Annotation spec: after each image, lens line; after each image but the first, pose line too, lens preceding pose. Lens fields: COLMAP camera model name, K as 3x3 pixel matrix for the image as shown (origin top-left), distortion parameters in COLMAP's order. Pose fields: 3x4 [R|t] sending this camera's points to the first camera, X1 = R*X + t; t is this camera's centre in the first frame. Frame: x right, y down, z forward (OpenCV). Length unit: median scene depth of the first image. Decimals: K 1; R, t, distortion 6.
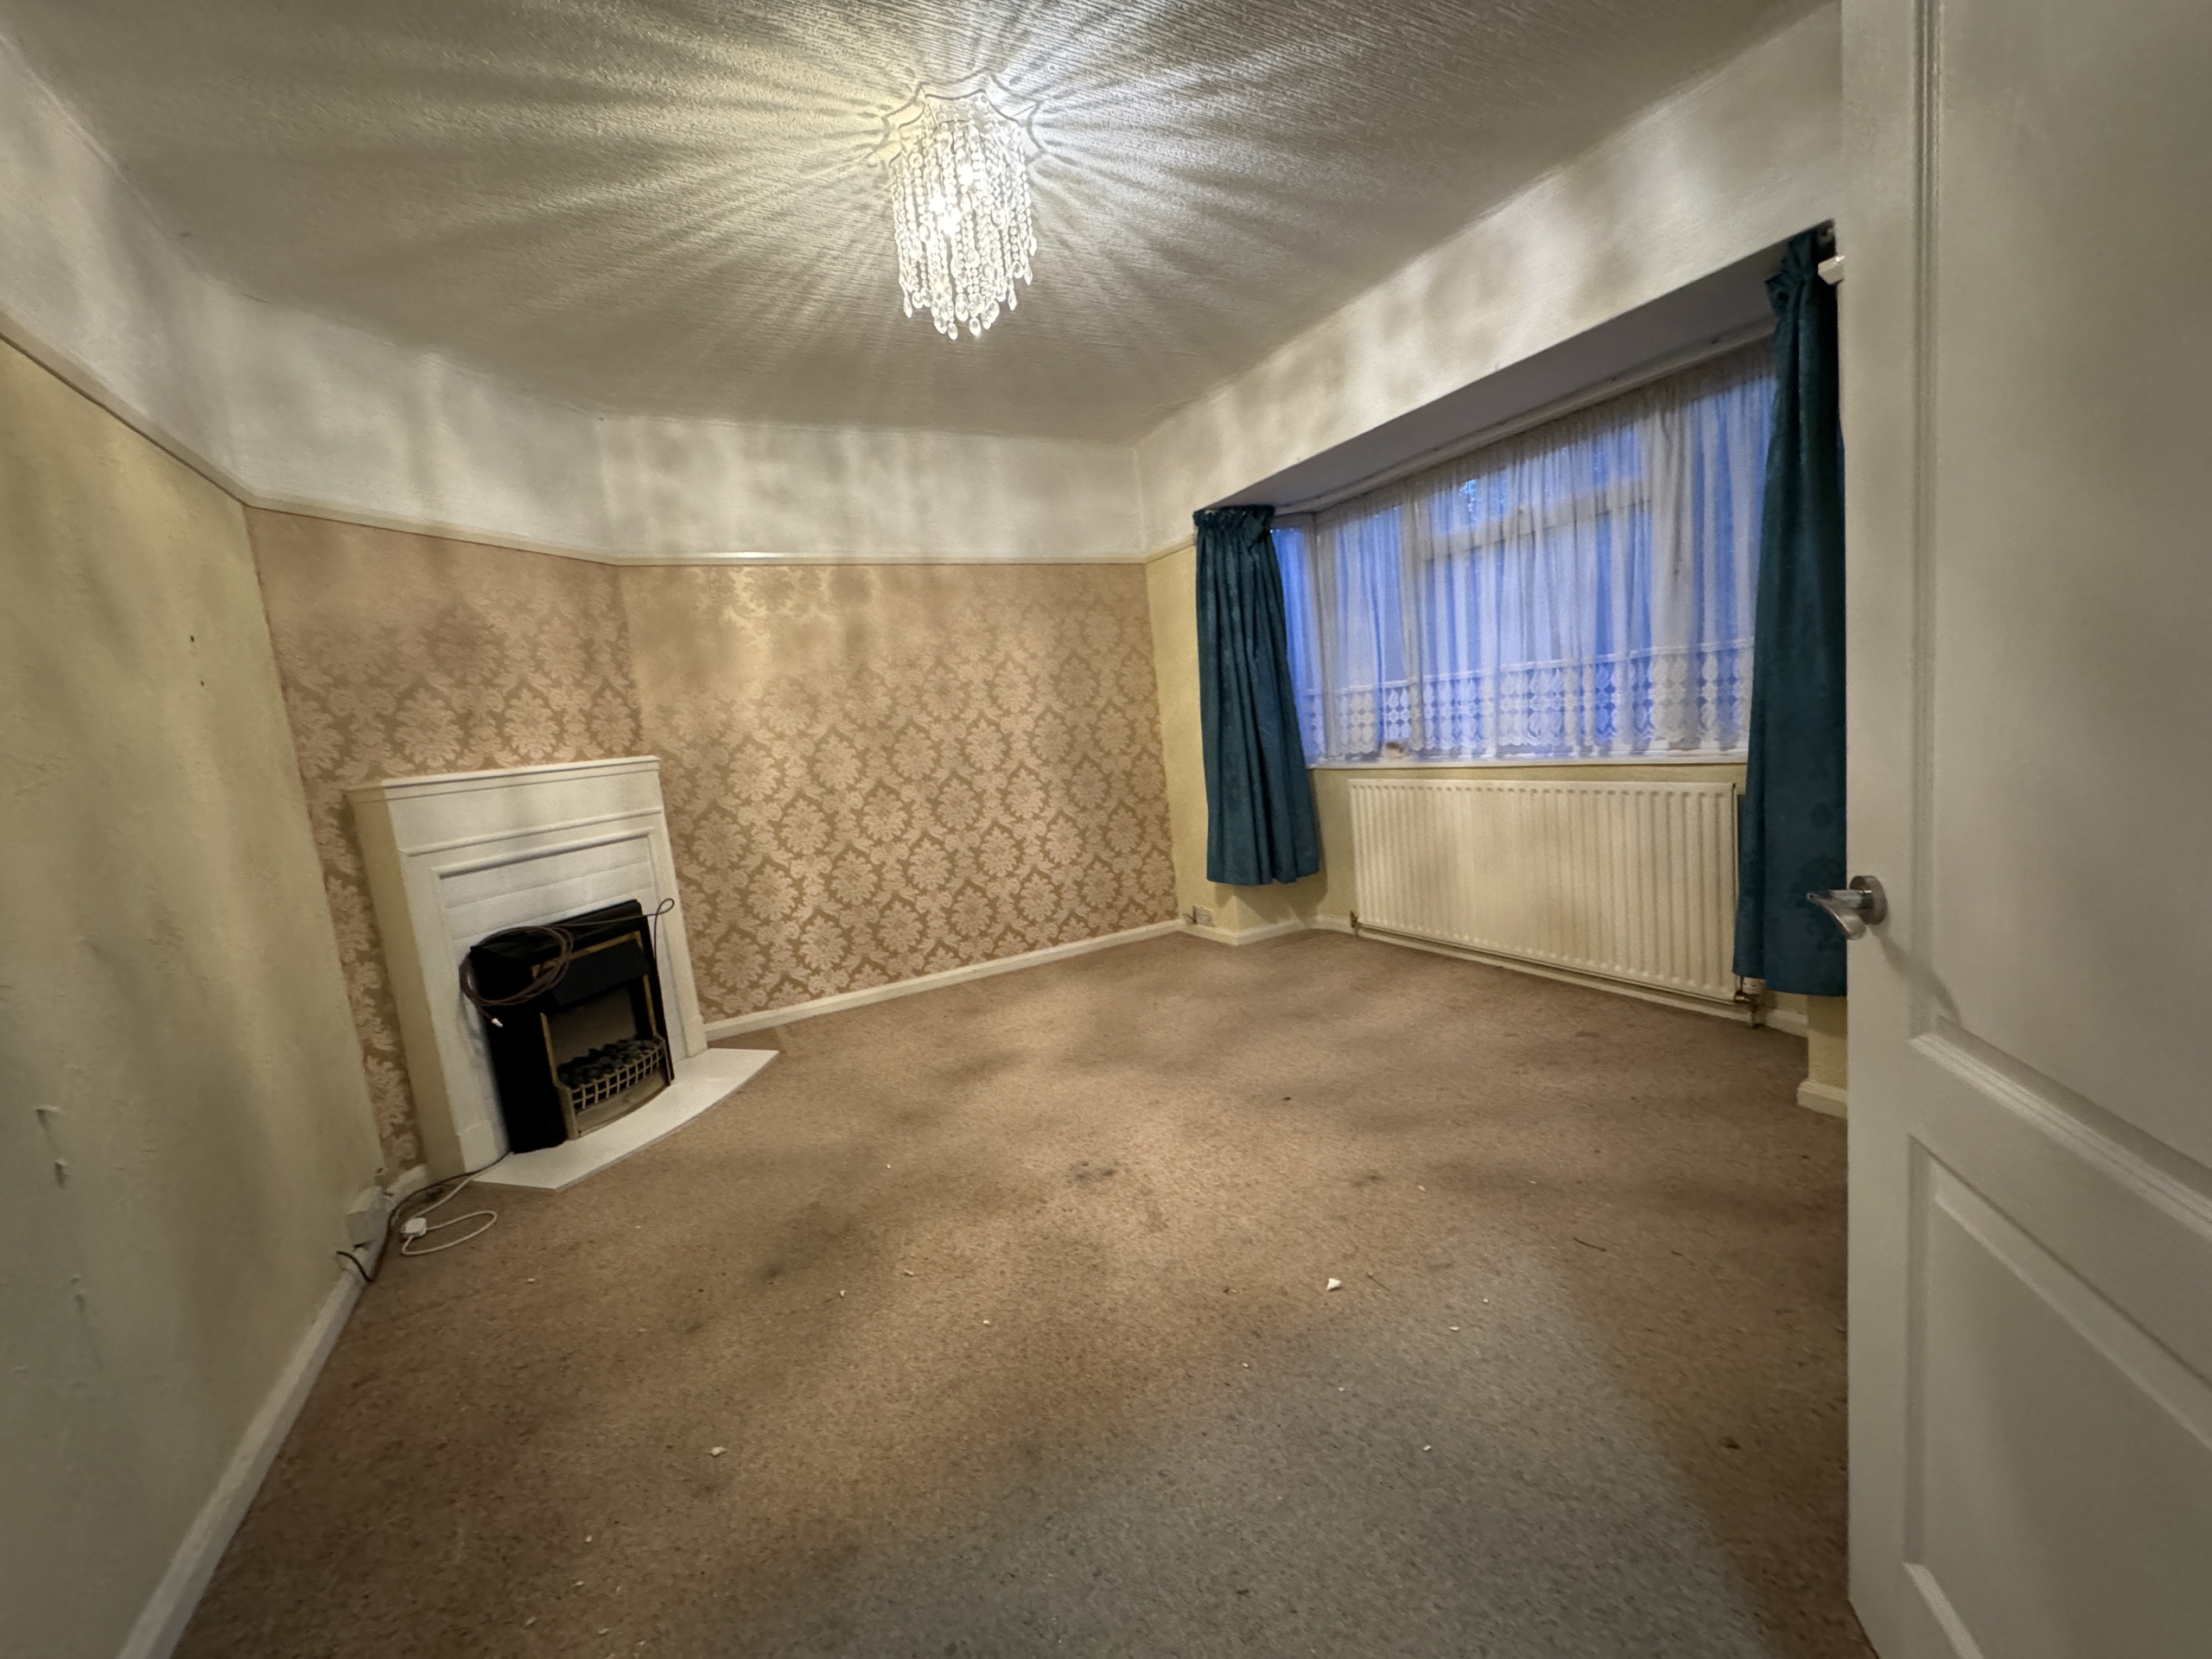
lens RADIAL K [[881.1, 0, 1102.0], [0, 881.1, 830.1], [0, 0, 1]] dist [-0.004714, 0.000684]
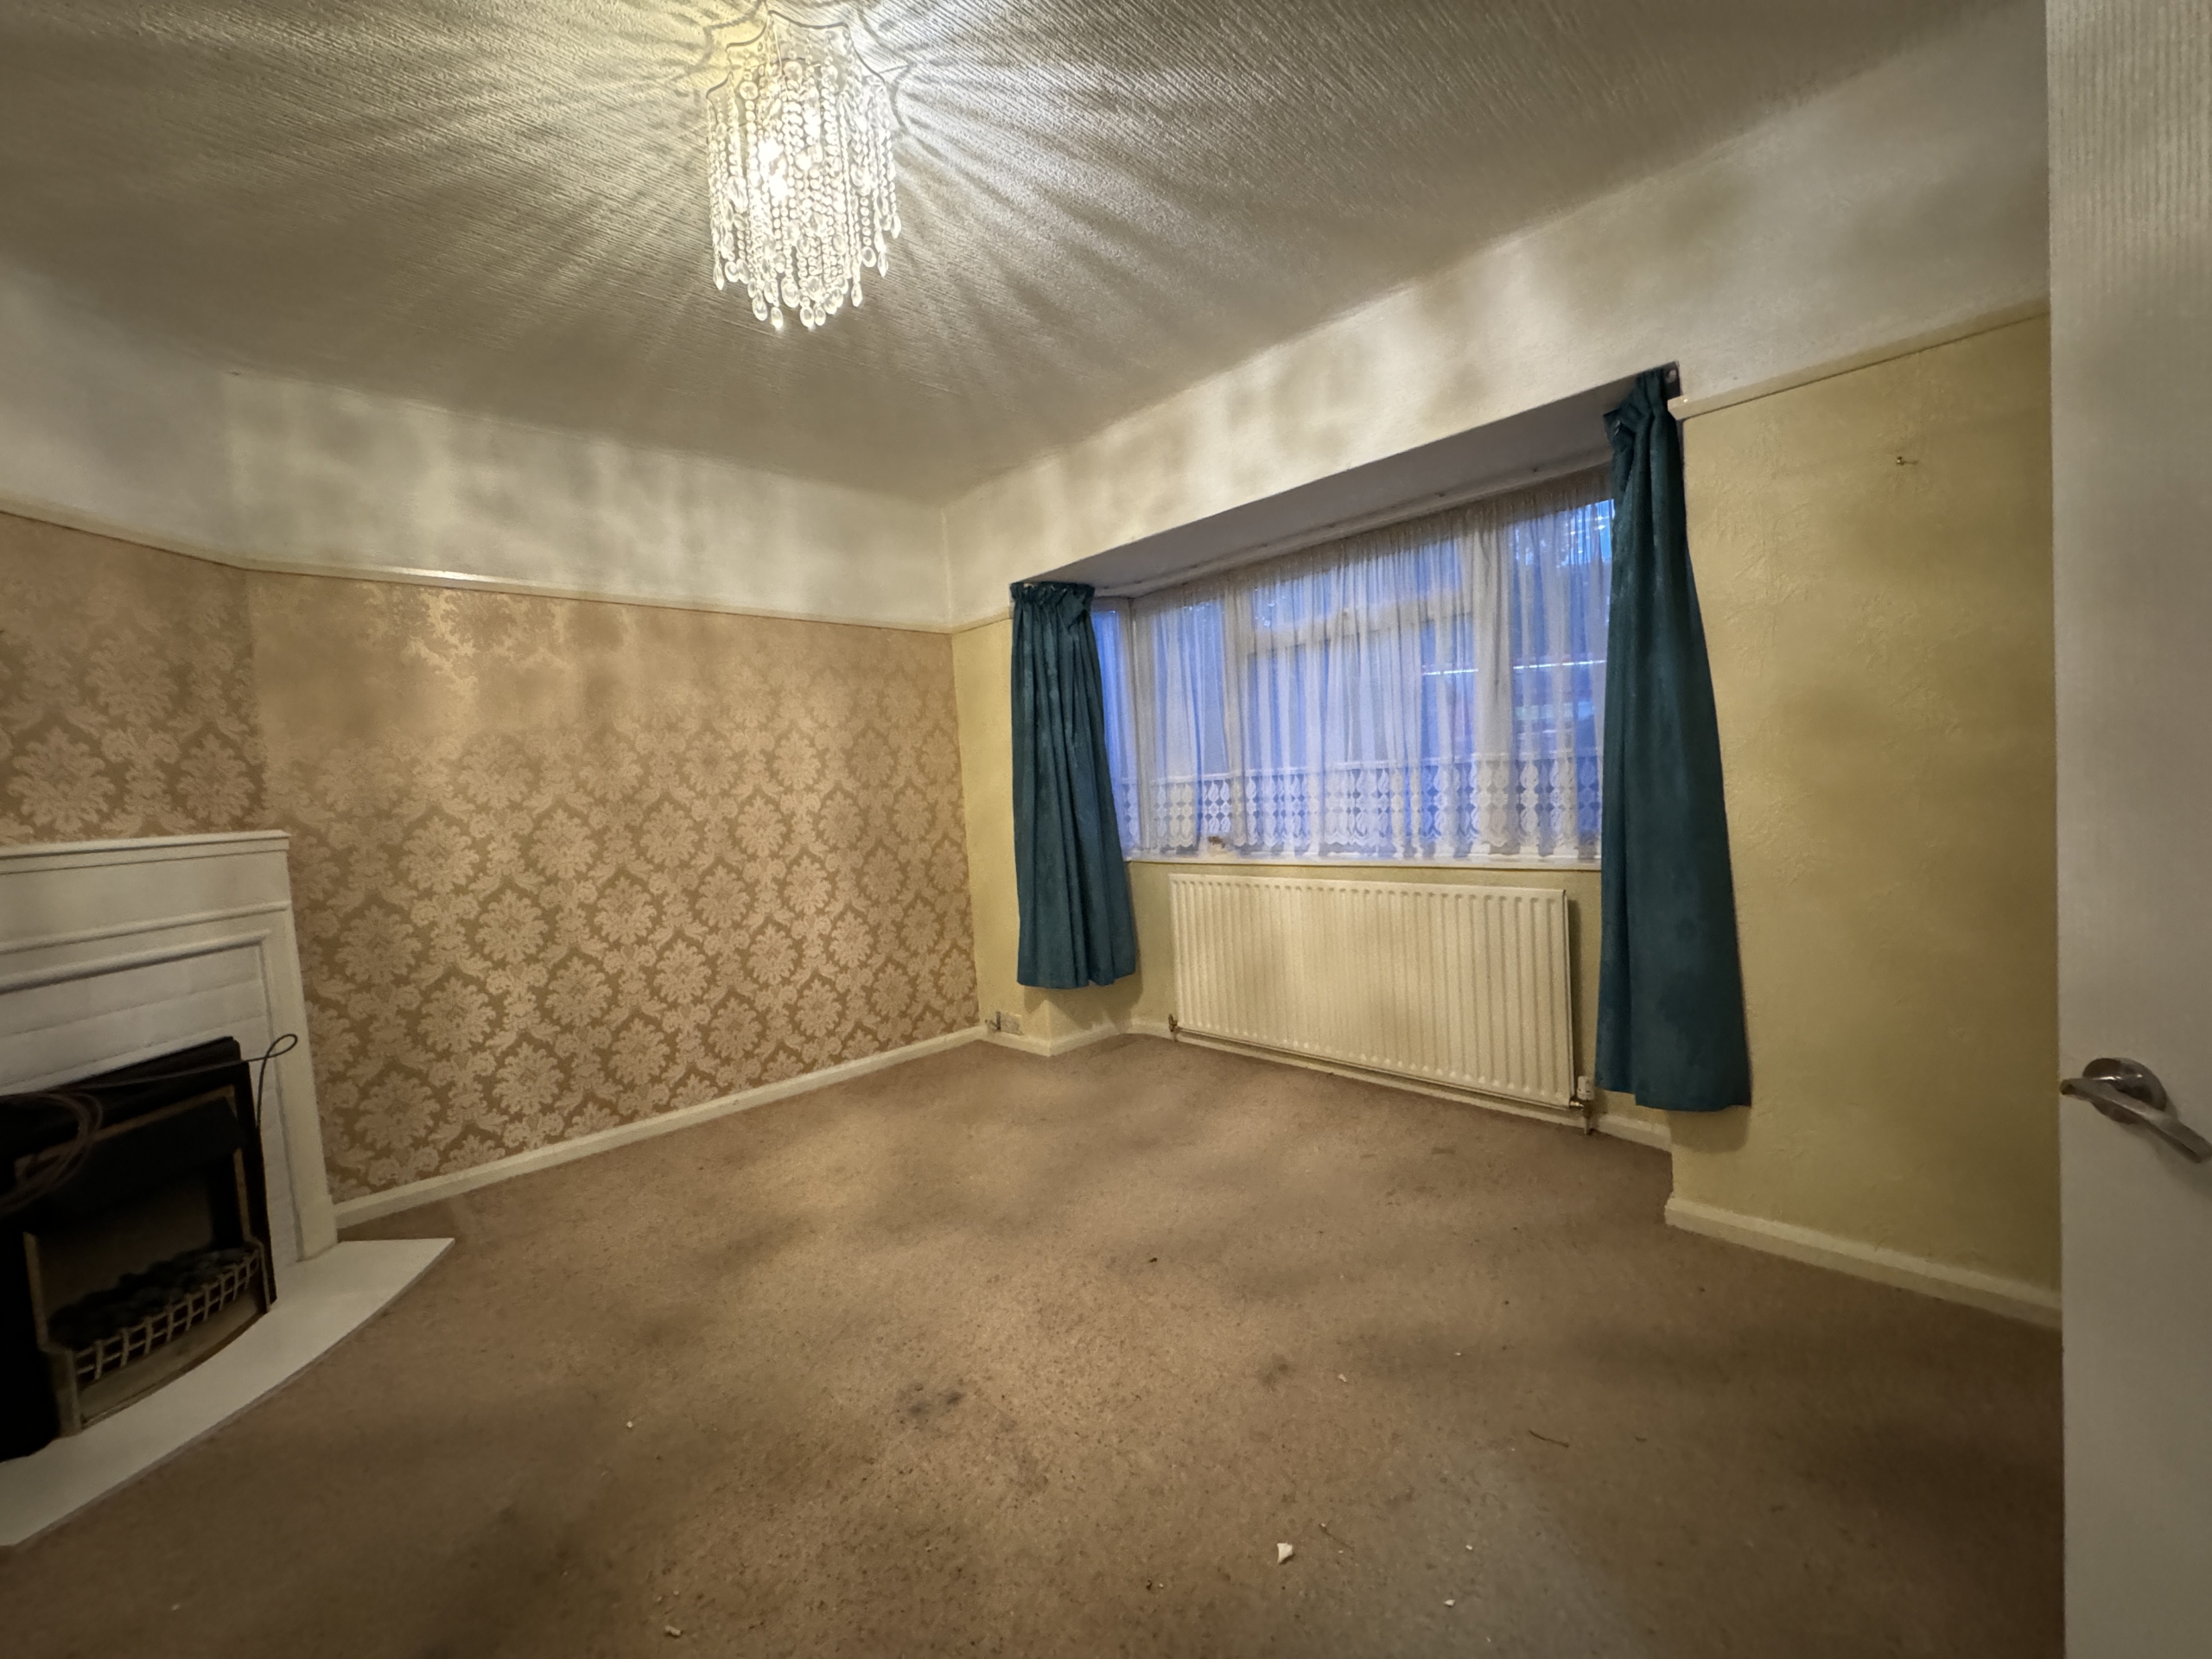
lens RADIAL K [[881.1, 0, 1102.0], [0, 881.1, 830.1], [0, 0, 1]] dist [-0.004714, 0.000684]
pose [[0.961725, 0.028009, 0.272583, -0.059402], [-0.002816, 0.995720, -0.092381, -0.020327], [-0.274004, 0.088078, 0.957687, 0.128041]]
